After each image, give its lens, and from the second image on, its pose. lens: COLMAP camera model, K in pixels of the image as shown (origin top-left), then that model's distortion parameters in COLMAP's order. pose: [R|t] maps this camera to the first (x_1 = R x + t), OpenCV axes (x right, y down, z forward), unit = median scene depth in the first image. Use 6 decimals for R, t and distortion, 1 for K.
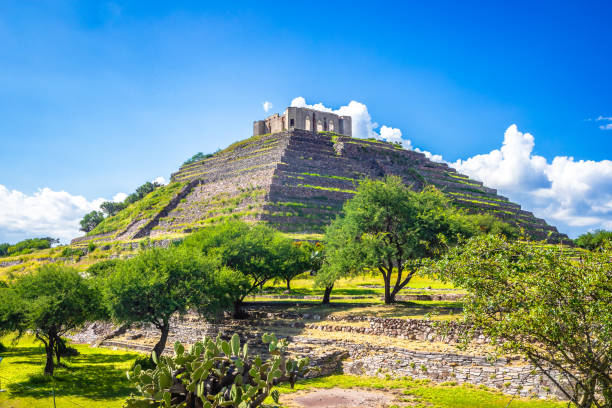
lens RADIAL K [[707.7, 0, 306.0], [0, 707.7, 204.0], [0, 0, 1]] dist [-0.089188, 0.006327]
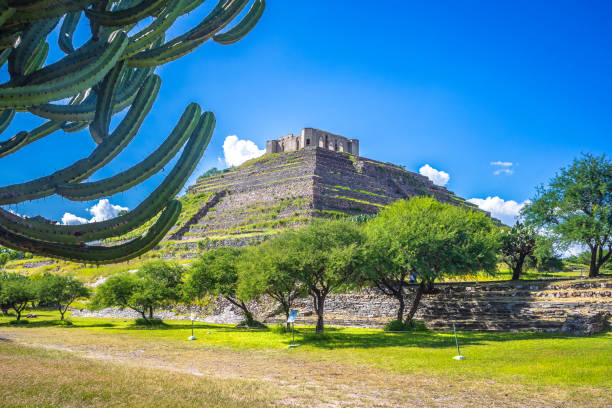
lens RADIAL K [[655.3, 0, 306.0], [0, 655.3, 204.0], [0, 0, 1]] dist [-0.131507, 0.012877]
pose [[0.995637, 0.038547, 0.084976, -0.118544], [-0.034666, 0.998308, -0.046691, 0.027645], [-0.086632, 0.043542, 0.995288, 0.025361]]
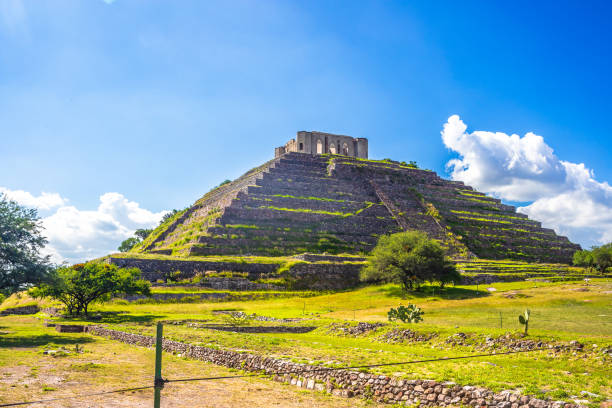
lens RADIAL K [[655.3, 0, 306.0], [0, 655.3, 204.0], [0, 0, 1]] dist [-0.131507, 0.012877]
pose [[0.976657, -0.029817, -0.212724, 0.212113], [0.021410, 0.998900, -0.041714, 0.007309], [0.213734, 0.036186, 0.976221, 0.103086]]
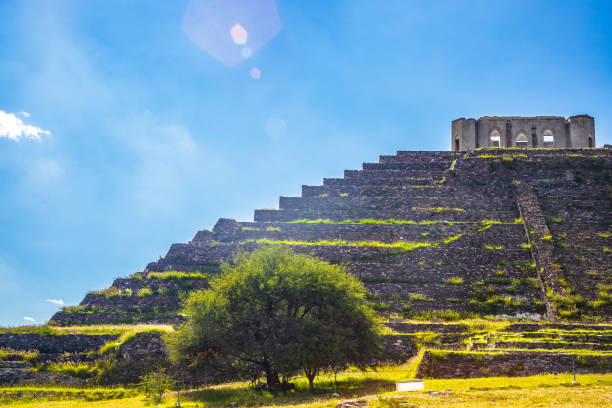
lens RADIAL K [[849.3, 0, 306.0], [0, 849.3, 204.0], [0, 0, 1]] dist [0.005680, 0.002873]
pose [[0.714989, -0.149634, -0.682935, 0.418052], [0.048488, 0.985089, -0.165074, 0.048900], [0.697452, 0.084912, 0.711583, 0.480452]]
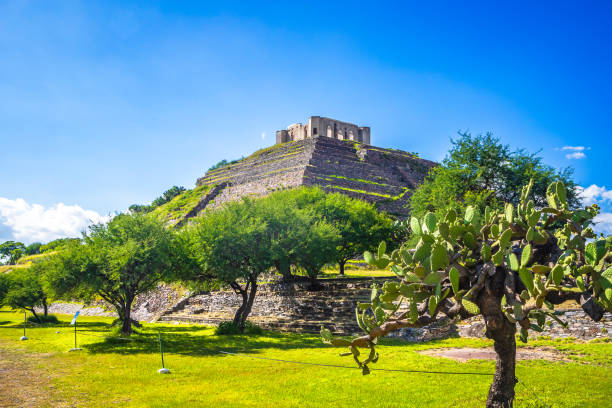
lens RADIAL K [[655.3, 0, 306.0], [0, 655.3, 204.0], [0, 0, 1]] dist [-0.131507, 0.012877]
pose [[0.999837, 0.018078, 0.000059, -0.035613], [-0.018069, 0.999411, -0.029191, 0.024107], [-0.000587, 0.029185, 0.999574, 0.041691]]
